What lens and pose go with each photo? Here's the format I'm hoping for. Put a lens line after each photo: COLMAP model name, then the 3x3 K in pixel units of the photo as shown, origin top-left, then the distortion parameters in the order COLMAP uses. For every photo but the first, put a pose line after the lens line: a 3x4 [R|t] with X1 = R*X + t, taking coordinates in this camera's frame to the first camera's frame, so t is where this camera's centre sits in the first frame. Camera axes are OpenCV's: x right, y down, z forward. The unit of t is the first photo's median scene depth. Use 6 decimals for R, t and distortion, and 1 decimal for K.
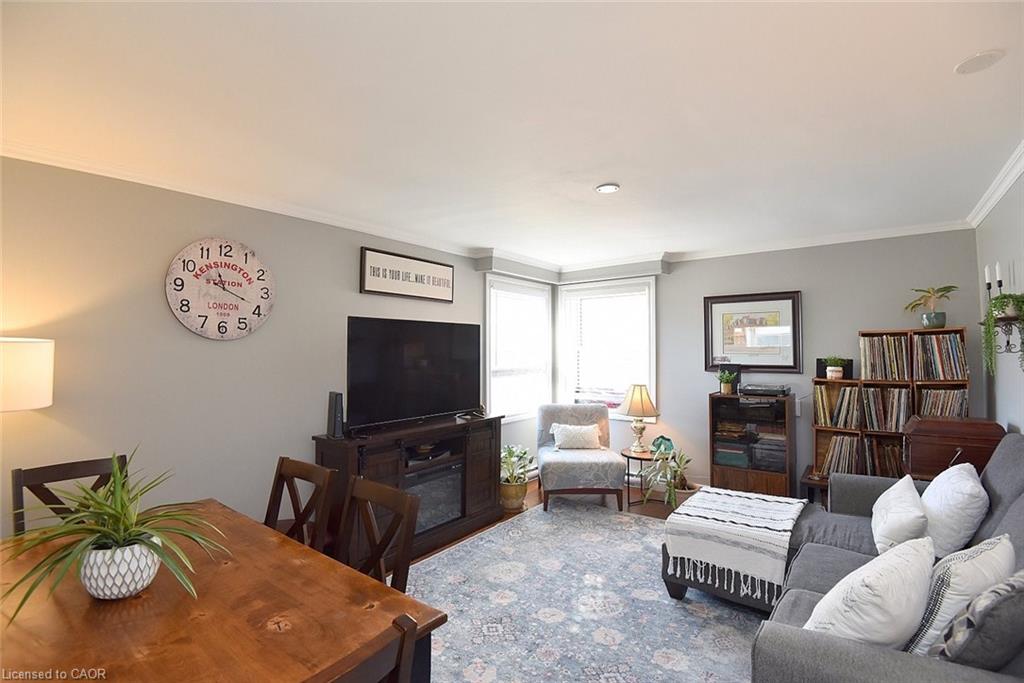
lens RADIAL K [[470.8, 0, 515.7], [0, 470.8, 339.4], [0, 0, 1]] dist [-0.040307, -0.006328]
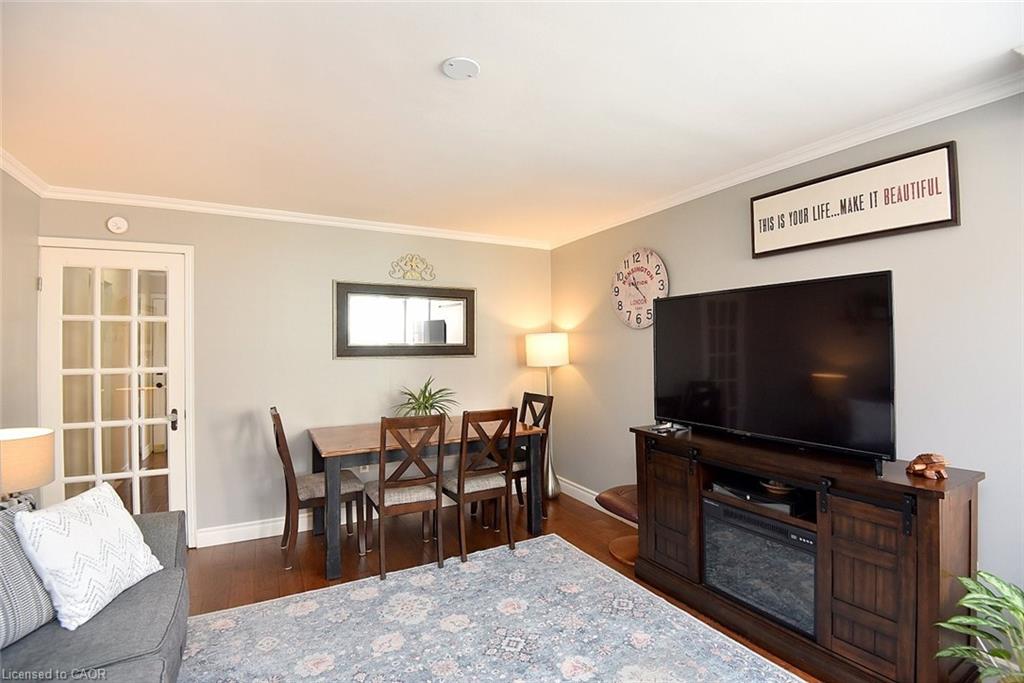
lens RADIAL K [[470.8, 0, 518.8], [0, 470.8, 341.8], [0, 0, 1]] dist [-0.040307, -0.006328]
pose [[-0.412883, 0.001237, -0.910783, 0.665050], [0.035734, 0.999251, -0.014842, 0.044094], [0.910083, -0.038674, -0.412618, 1.218338]]
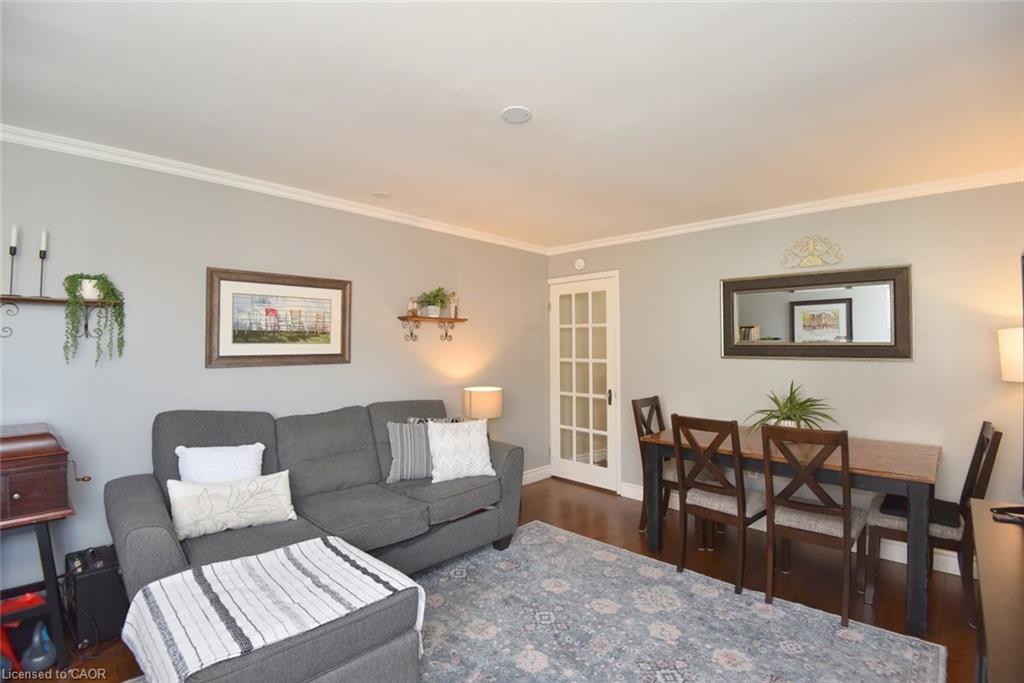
lens RADIAL K [[470.8, 0, 516.8], [0, 470.8, 336.2], [0, 0, 1]] dist [-0.040307, -0.006328]
pose [[-0.992077, 0.007060, 0.125432, 0.096156], [0.000786, 0.998749, -0.049993, 0.059962], [-0.125628, -0.049498, -0.990842, 1.608825]]
